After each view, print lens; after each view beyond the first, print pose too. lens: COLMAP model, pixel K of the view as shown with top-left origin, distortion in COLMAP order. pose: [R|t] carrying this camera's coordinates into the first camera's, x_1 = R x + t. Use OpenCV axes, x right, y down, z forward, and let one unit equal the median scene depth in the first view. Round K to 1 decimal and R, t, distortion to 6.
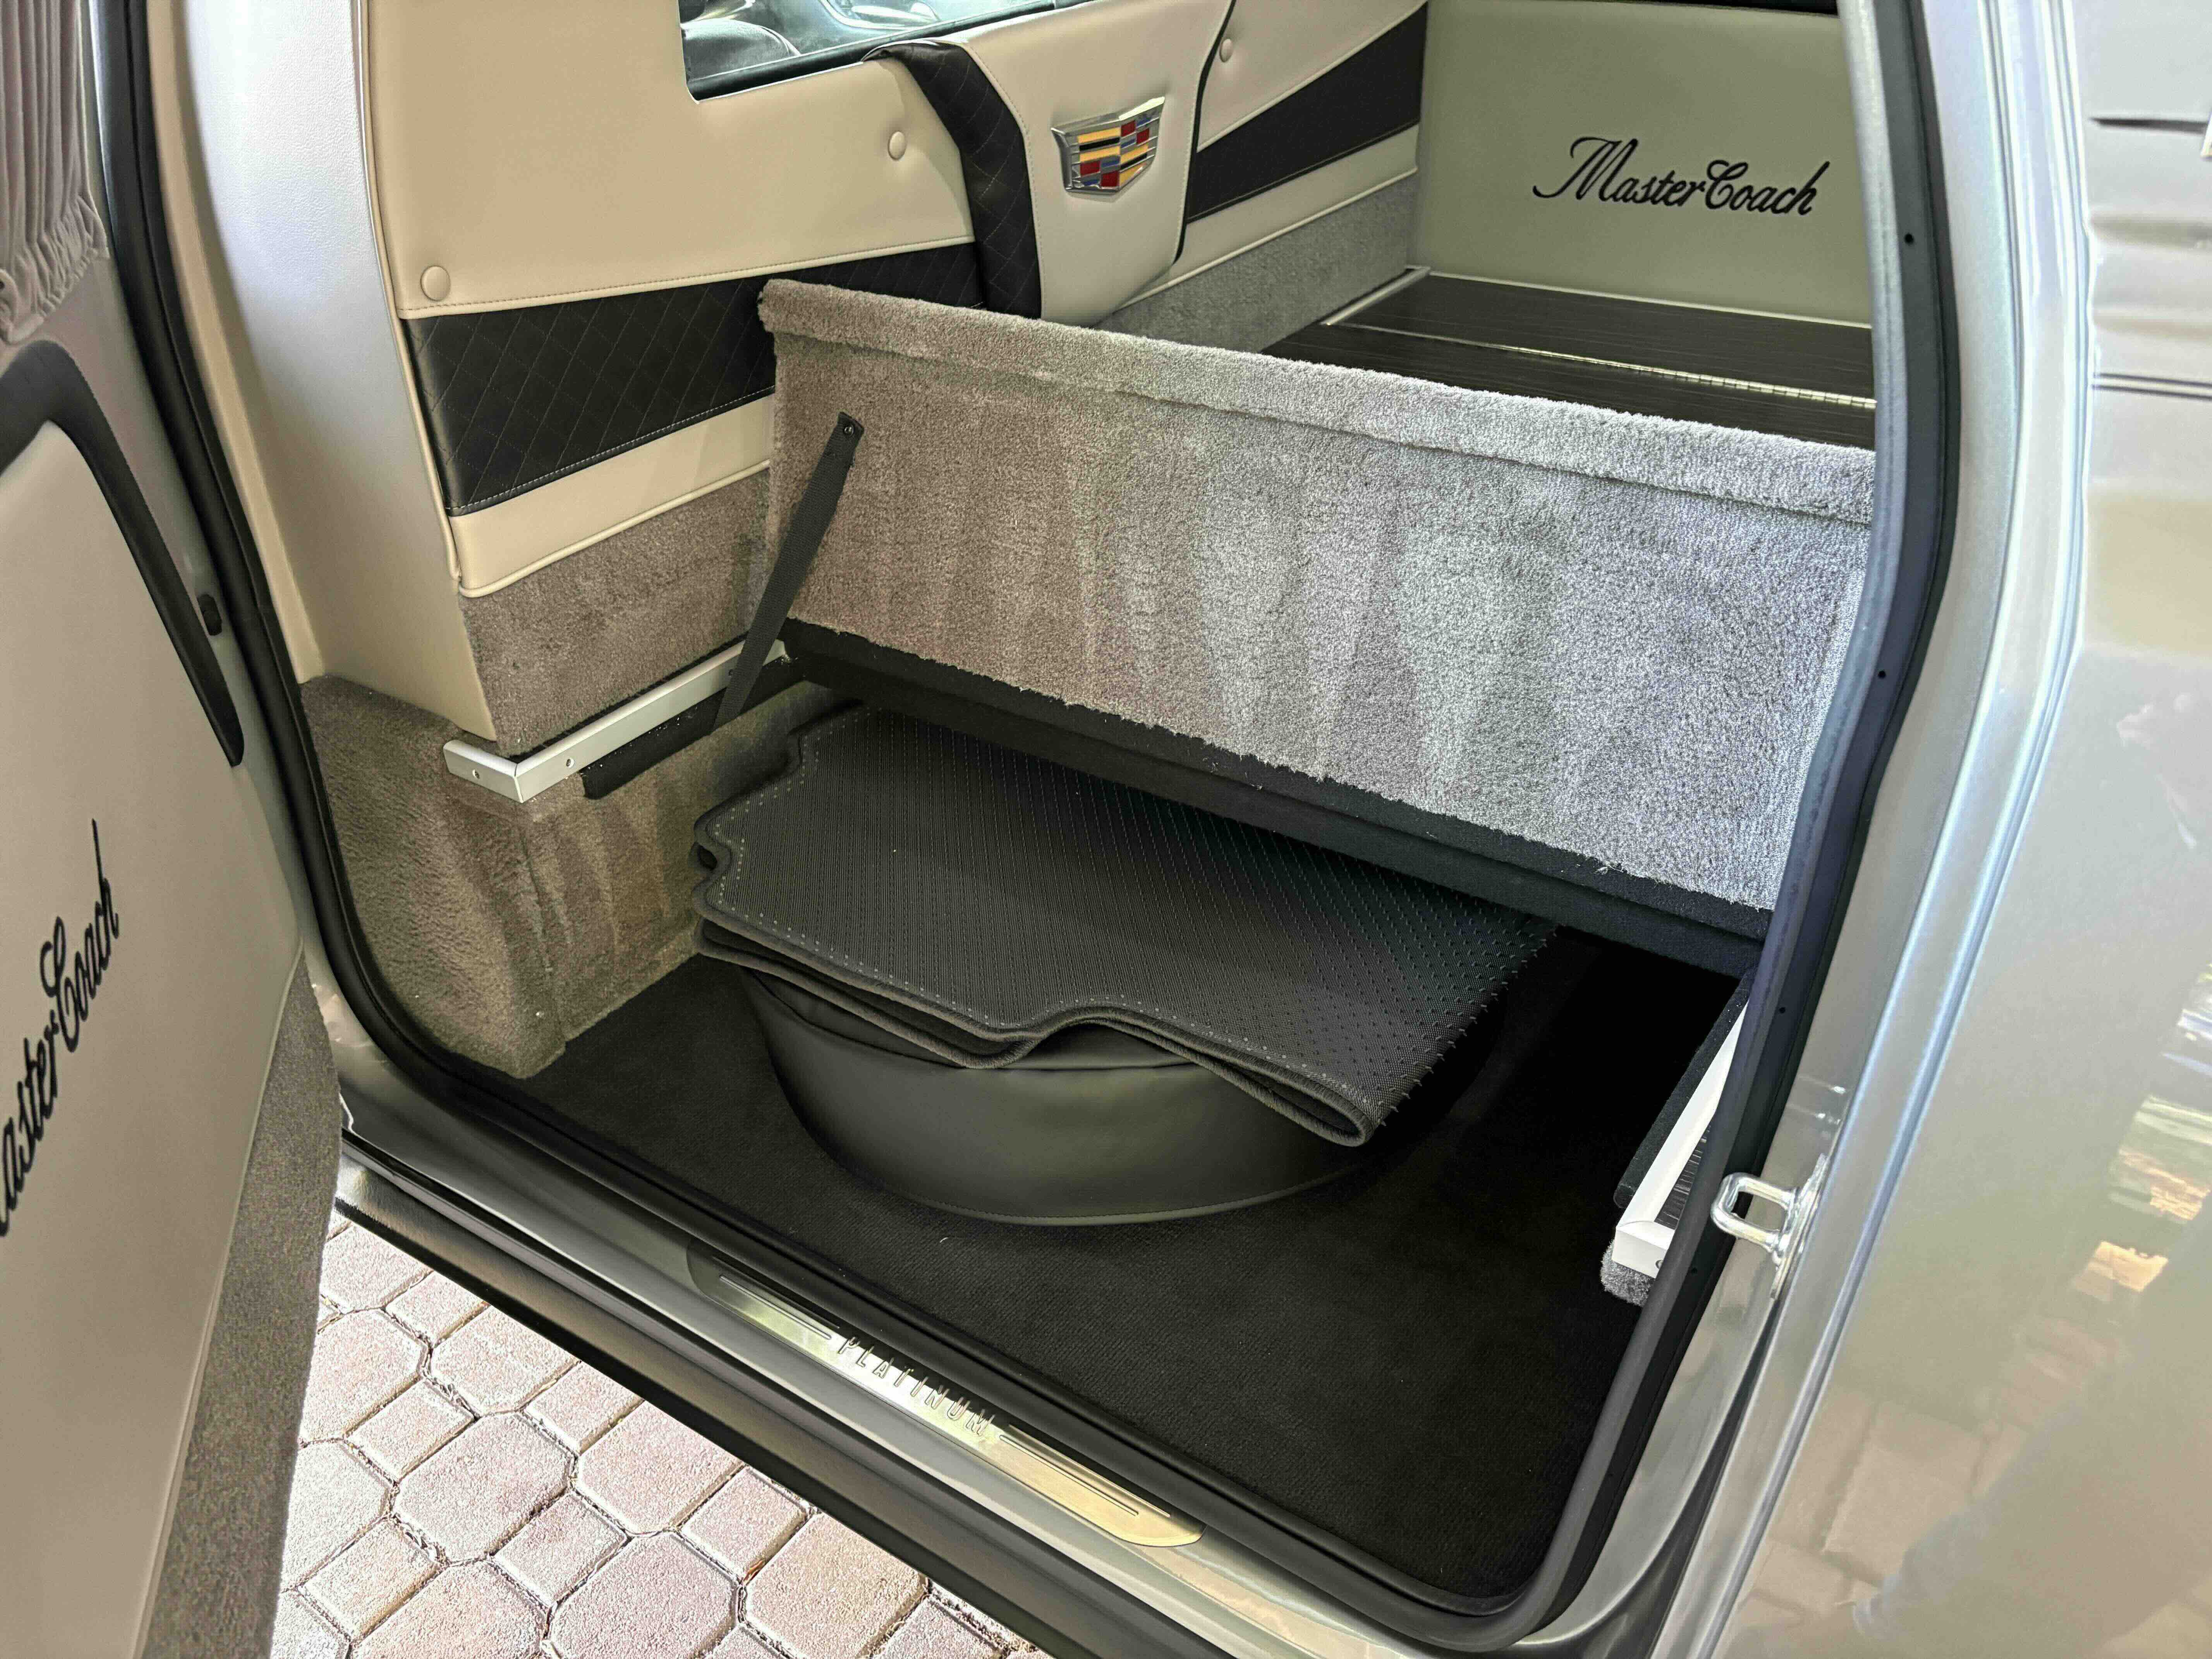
lens RADIAL K [[1625.6, 0, 1106.0], [0, 1625.6, 829.5], [0, 0, 1]] dist [0.010451, 0.008091]
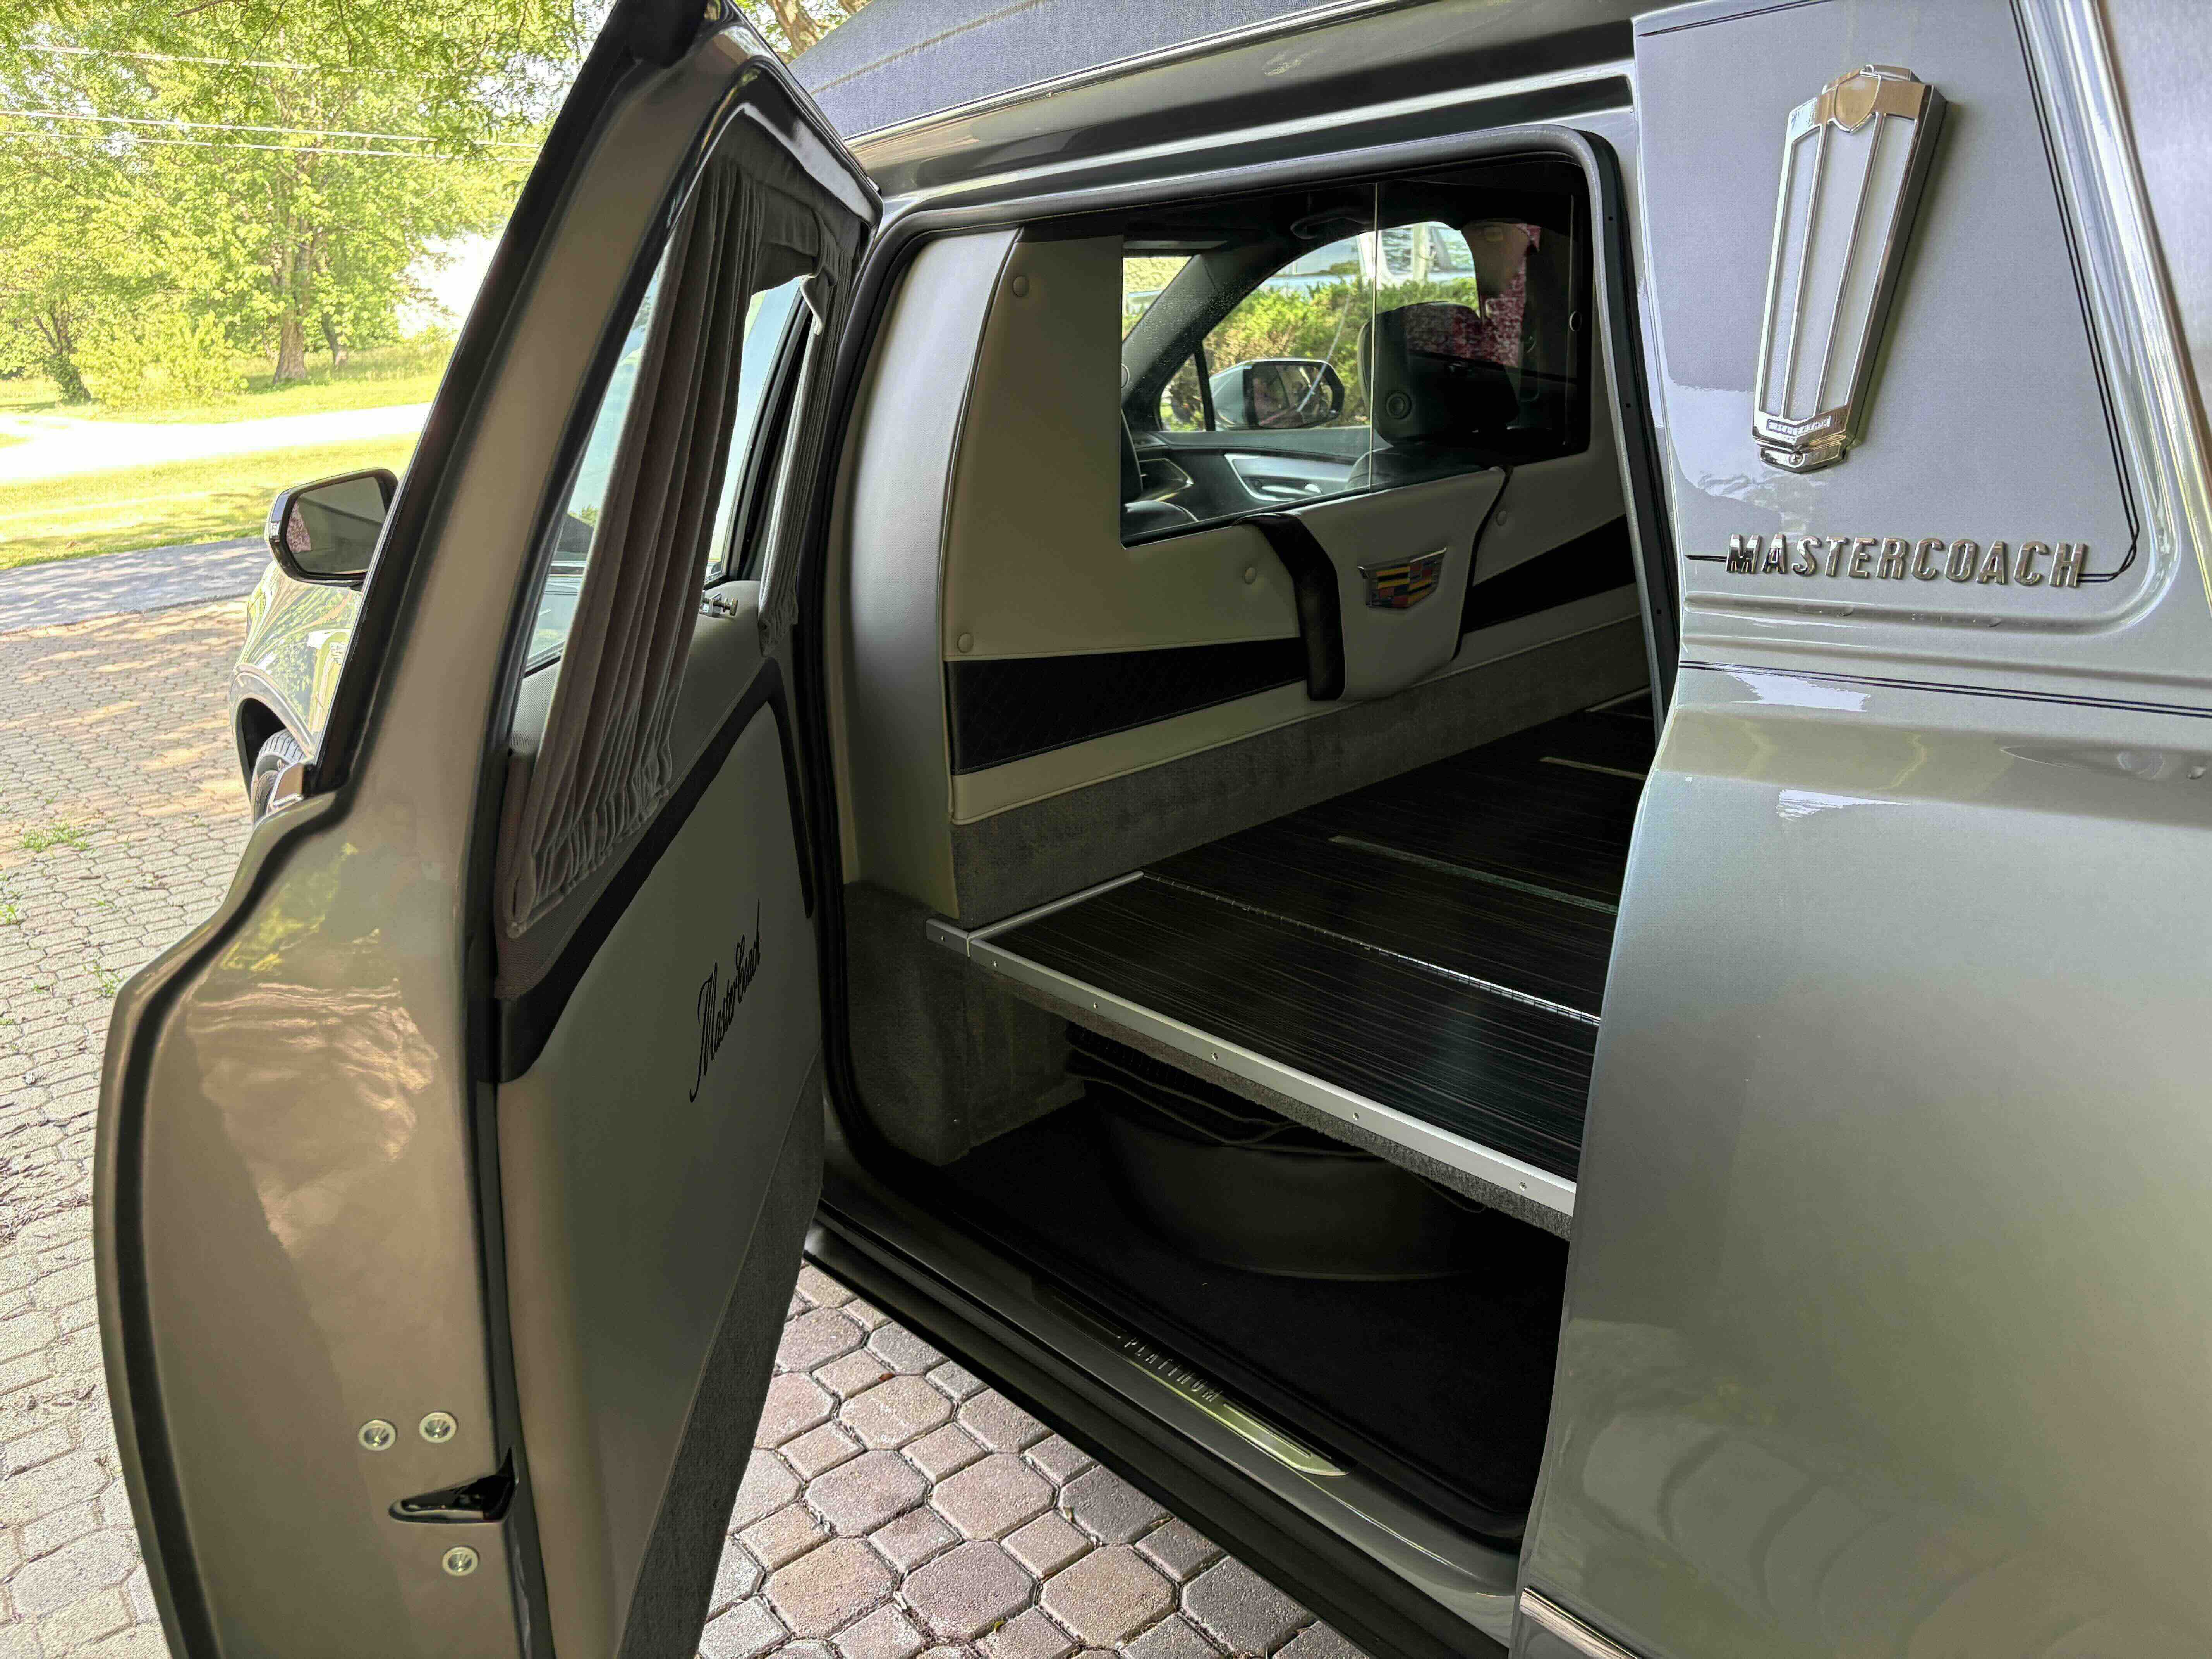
lens RADIAL K [[1669.4, 0, 1104.2], [0, 1669.4, 842.4], [0, 0, 1]] dist [0.047075, -0.046501]
pose [[0.966172, 0.053832, -0.252217, 0.143442], [-0.114547, 0.965788, -0.232664, 0.199792], [0.231064, 0.253684, 0.939284, -0.435757]]
